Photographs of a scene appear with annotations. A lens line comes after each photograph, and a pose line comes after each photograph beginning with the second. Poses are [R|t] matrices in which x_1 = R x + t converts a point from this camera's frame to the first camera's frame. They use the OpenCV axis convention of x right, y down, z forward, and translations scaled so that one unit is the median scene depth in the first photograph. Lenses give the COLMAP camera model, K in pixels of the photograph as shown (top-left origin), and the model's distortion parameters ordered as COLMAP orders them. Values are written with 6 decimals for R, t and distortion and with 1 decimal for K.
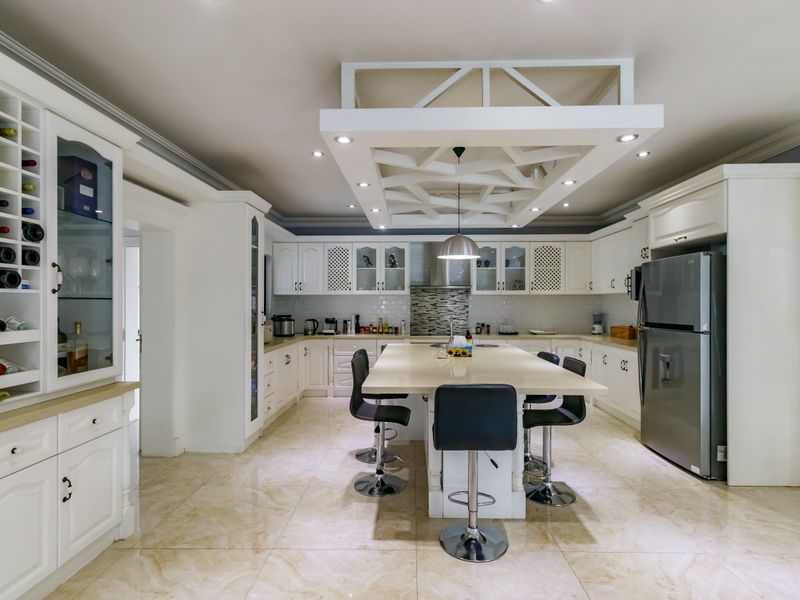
lens RADIAL K [[417.1, 0, 403.0], [0, 417.1, 302.4], [0, 0, 1]] dist [0.004575, 0.001074]
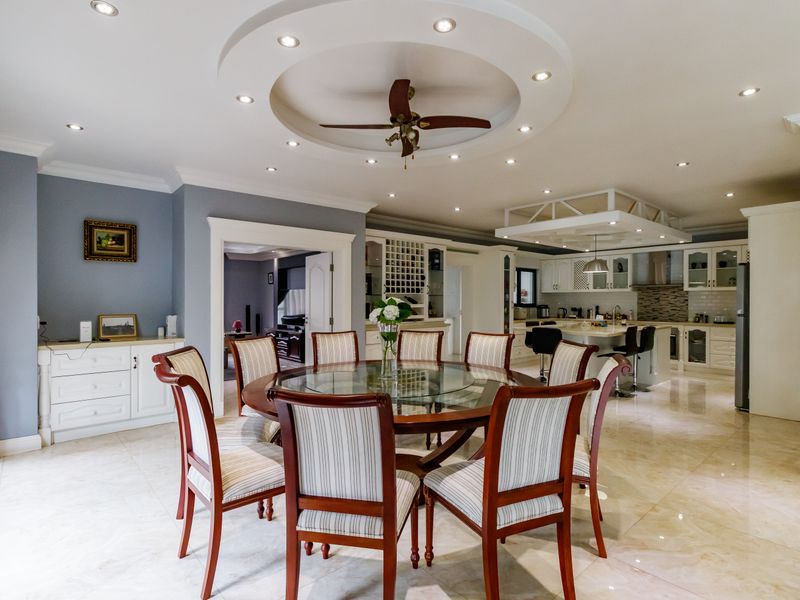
lens RADIAL K [[417.1, 0, 403.4], [0, 417.1, 299.8], [0, 0, 1]] dist [0.004575, 0.001074]
pose [[0.679937, 0.001074, -0.733270, 0.552004], [0.000033, 0.999999, 0.001496, 0.007110], [0.733271, -0.001042, 0.679936, -0.529051]]
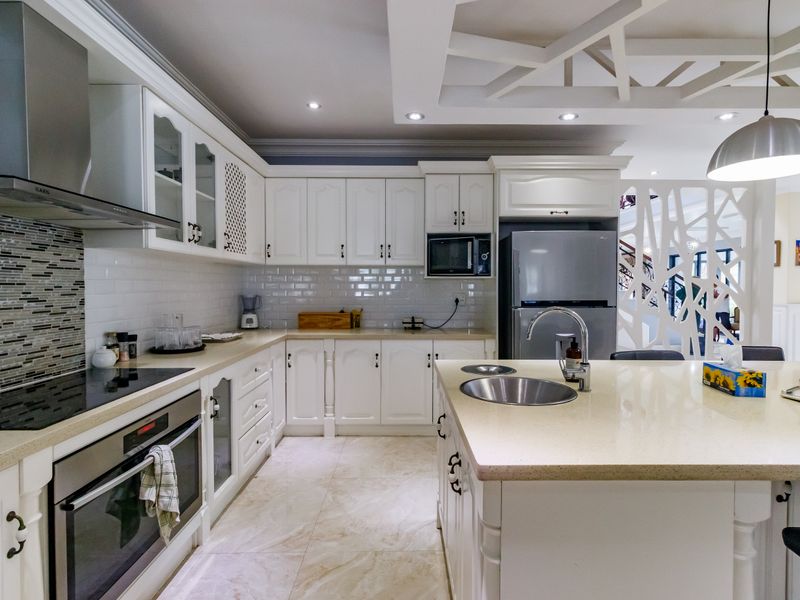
lens RADIAL K [[417.1, 0, 402.5], [0, 417.1, 297.8], [0, 0, 1]] dist [0.004575, 0.001074]
pose [[-0.025111, -0.029537, 0.999248, -0.183414], [-0.003666, 0.999559, 0.029454, 0.011184], [-0.999678, -0.002924, -0.025208, 0.860154]]
